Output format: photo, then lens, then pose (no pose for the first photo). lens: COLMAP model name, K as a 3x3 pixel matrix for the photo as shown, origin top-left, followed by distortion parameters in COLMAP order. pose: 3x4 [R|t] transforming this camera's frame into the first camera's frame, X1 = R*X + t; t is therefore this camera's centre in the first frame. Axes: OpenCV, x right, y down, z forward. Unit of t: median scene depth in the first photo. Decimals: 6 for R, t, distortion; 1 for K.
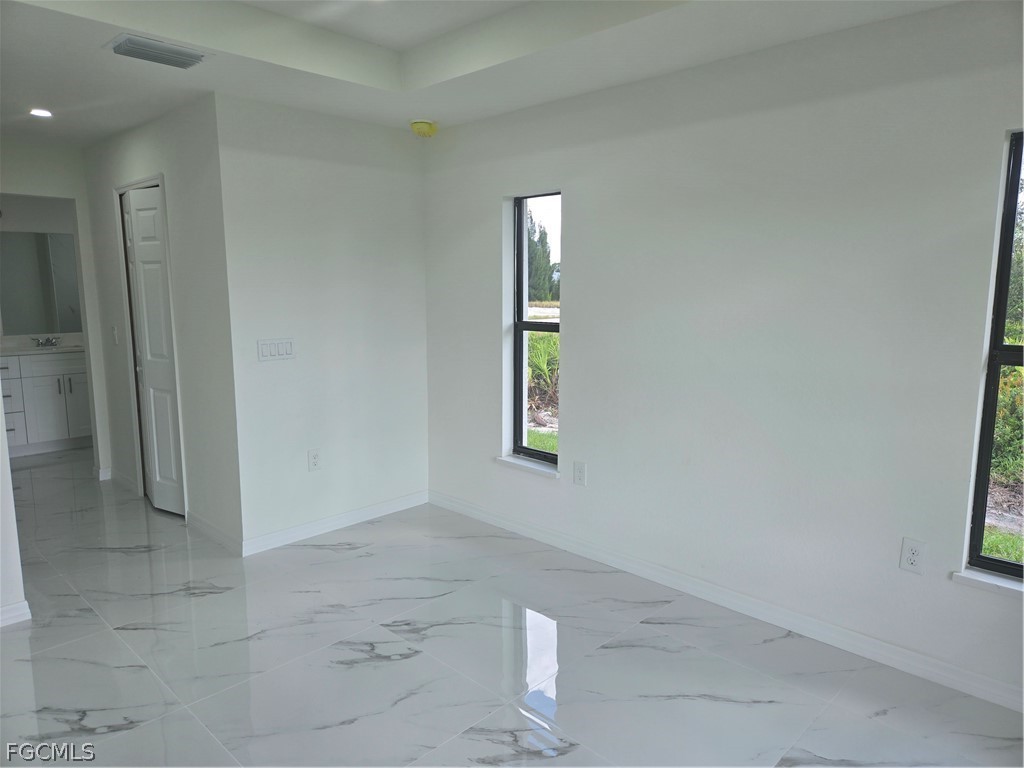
lens RADIAL K [[694.8, 0, 517.9], [0, 694.8, 385.0], [0, 0, 1]] dist [0.053764, -0.049152]
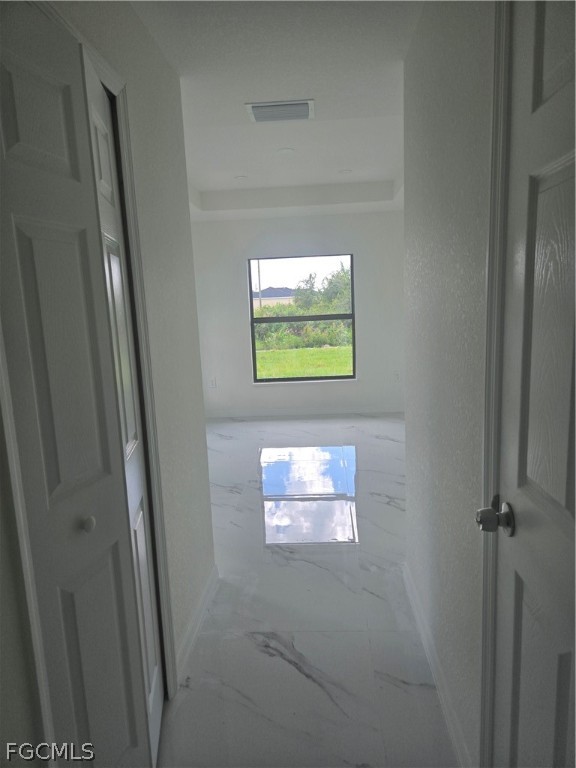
lens RADIAL K [[519.5, 0, 288.0], [0, 519.5, 384.0], [0, 0, 1]] dist [0.029990, 0.000058]
pose [[-0.647791, -0.106924, 0.754278, -0.863008], [0.150962, 0.952451, 0.264666, -0.163455], [-0.746711, 0.285316, -0.600847, 1.145947]]
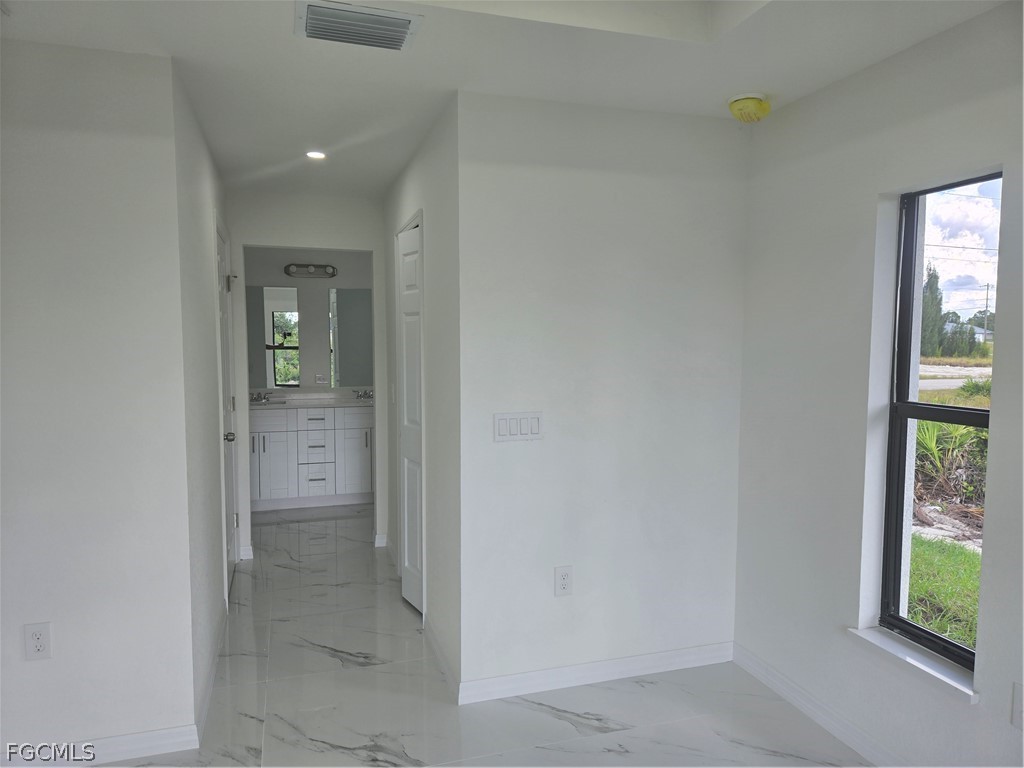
lens RADIAL K [[700.8, 0, 503.0], [0, 700.8, 388.9], [0, 0, 1]] dist [0.055871, -0.047165]
pose [[0.875729, 0.037672, -0.481330, -0.003912], [-0.071350, 0.996103, -0.051853, -0.046022], [0.477501, 0.079752, 0.875004, 0.305982]]
